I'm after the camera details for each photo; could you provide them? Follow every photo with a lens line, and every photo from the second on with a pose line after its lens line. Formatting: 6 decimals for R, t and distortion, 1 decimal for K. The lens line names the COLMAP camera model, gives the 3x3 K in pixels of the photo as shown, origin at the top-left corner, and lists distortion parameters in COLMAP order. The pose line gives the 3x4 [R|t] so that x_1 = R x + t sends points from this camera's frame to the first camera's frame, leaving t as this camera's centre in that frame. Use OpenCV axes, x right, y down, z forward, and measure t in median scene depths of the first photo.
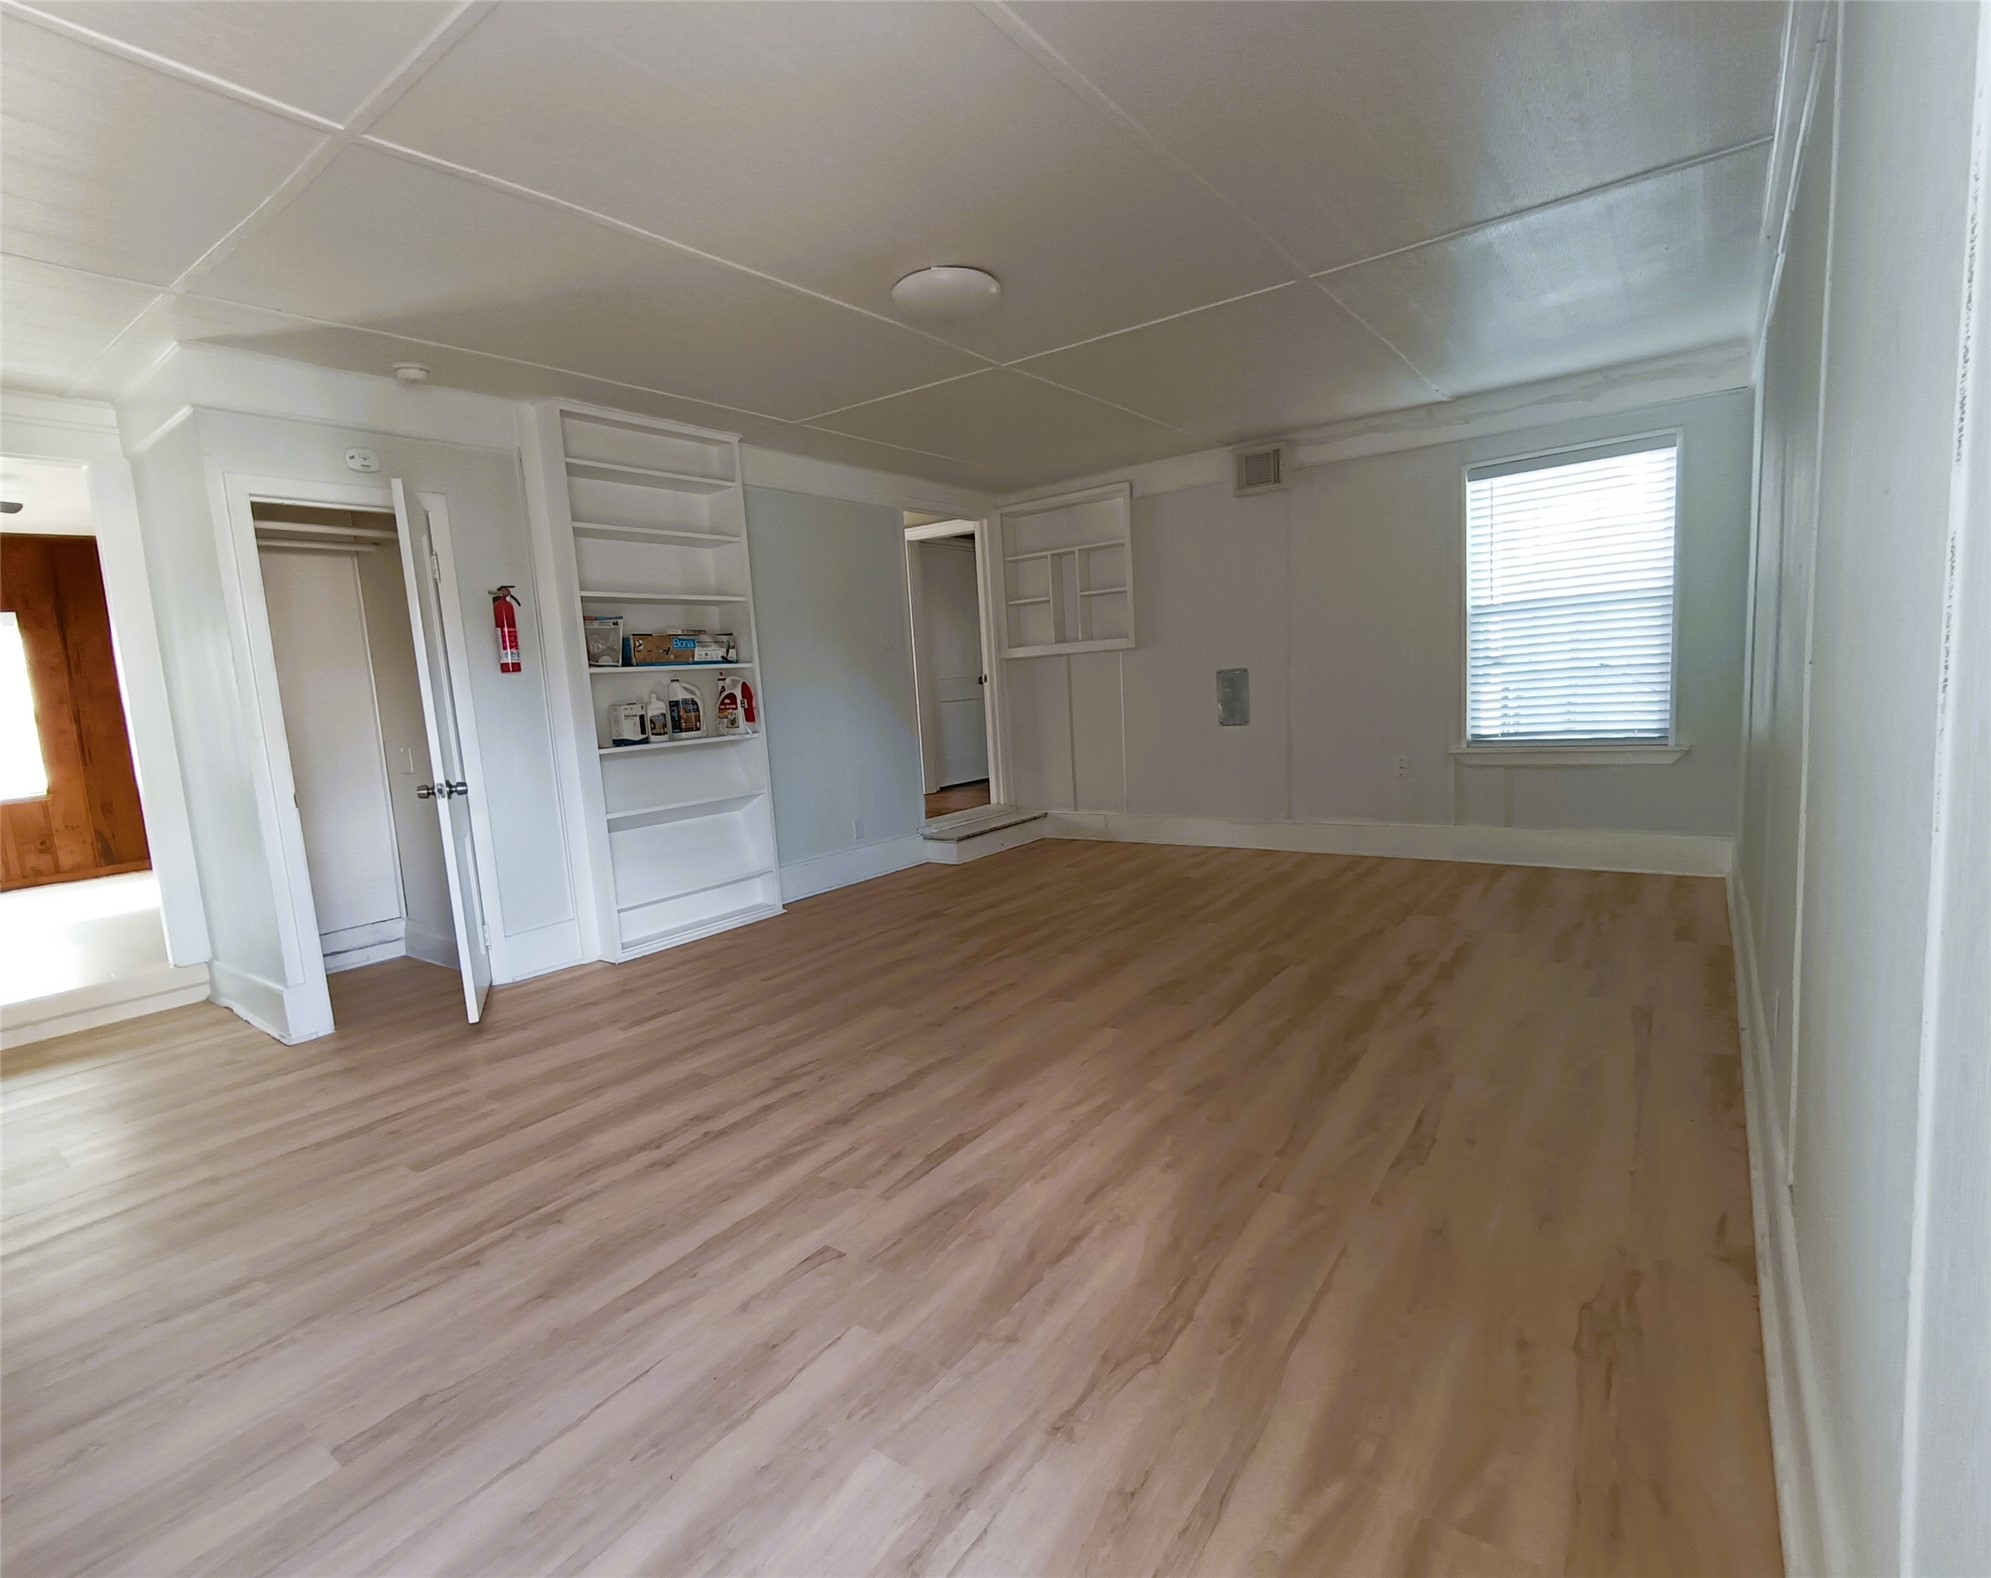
lens RADIAL K [[957.5, 0, 996.7], [0, 957.5, 790.7], [0, 0, 1]] dist [0.001426, -0.000397]
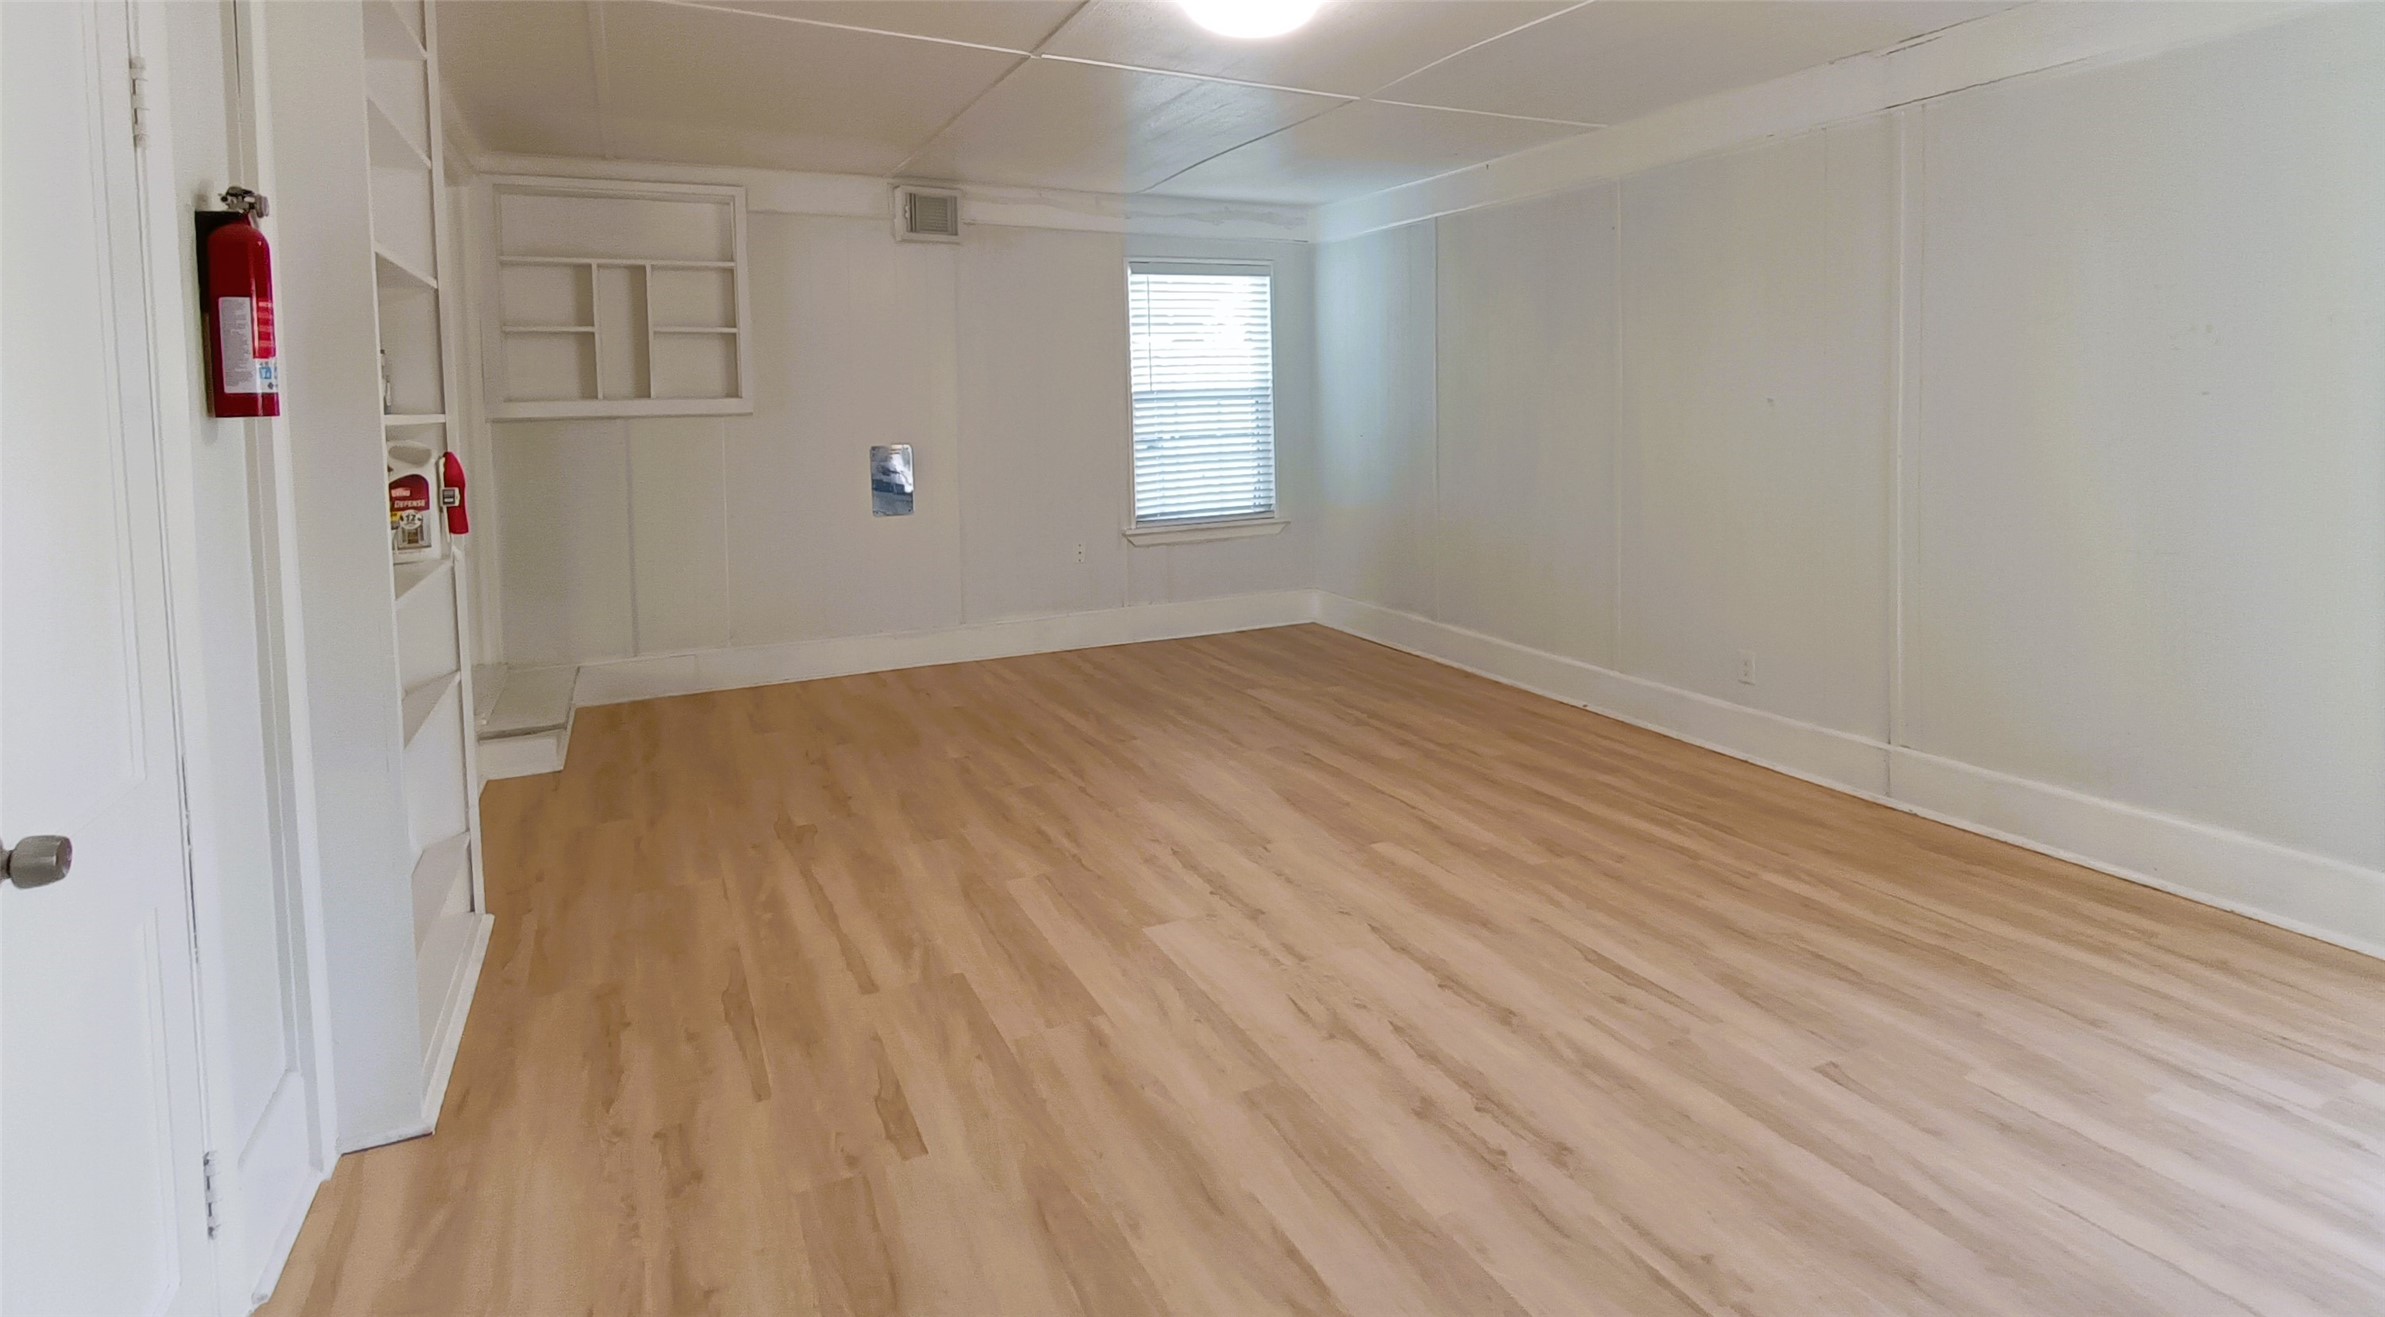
lens RADIAL K [[1143.3, 0, 1206.8], [0, 1143.3, 462.2], [0, 0, 1]] dist [0.006748, 0.001195]
pose [[0.460703, 0.008365, 0.887515, -0.627830], [0.091056, 0.994234, -0.056638, -0.043453], [-0.882871, 0.106907, 0.457285, 0.412976]]
